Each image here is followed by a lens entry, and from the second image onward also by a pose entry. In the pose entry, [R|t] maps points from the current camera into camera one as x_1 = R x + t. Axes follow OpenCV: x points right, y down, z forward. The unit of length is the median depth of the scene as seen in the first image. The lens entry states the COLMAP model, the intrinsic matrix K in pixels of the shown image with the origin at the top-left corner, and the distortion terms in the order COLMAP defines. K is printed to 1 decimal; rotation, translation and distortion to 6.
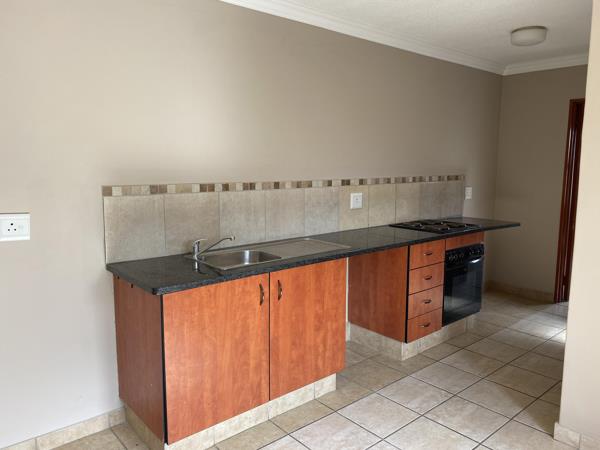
lens RADIAL K [[434.1, 0, 285.3], [0, 434.1, 222.5], [0, 0, 1]] dist [-0.005375, -0.014285]
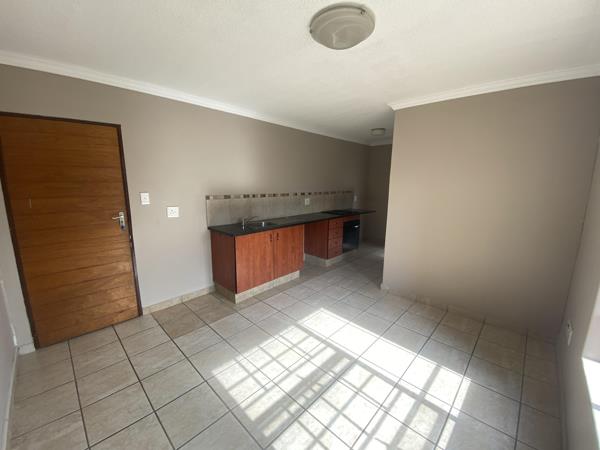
lens RADIAL K [[244.1, 0, 300.5], [0, 244.1, 222.3], [0, 0, 1]] dist [0.004022, -0.009932]
pose [[0.991264, -0.010895, 0.131445, -0.060904], [0.006792, 0.999477, 0.031622, 0.024841], [-0.131720, -0.030453, 0.990819, -0.393482]]
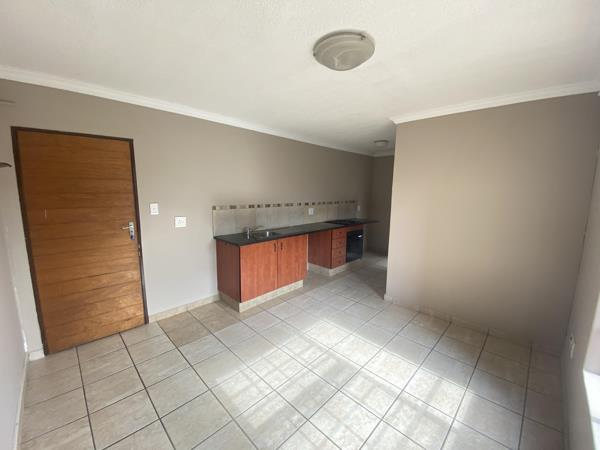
lens RADIAL K [[244.1, 0, 300.7], [0, 244.1, 222.3], [0, 0, 1]] dist [0.004022, -0.009932]
pose [[0.993320, -0.001178, 0.115388, -0.061113], [0.001440, 0.999997, -0.002187, 0.014744], [-0.115385, 0.002338, 0.993318, -0.416682]]
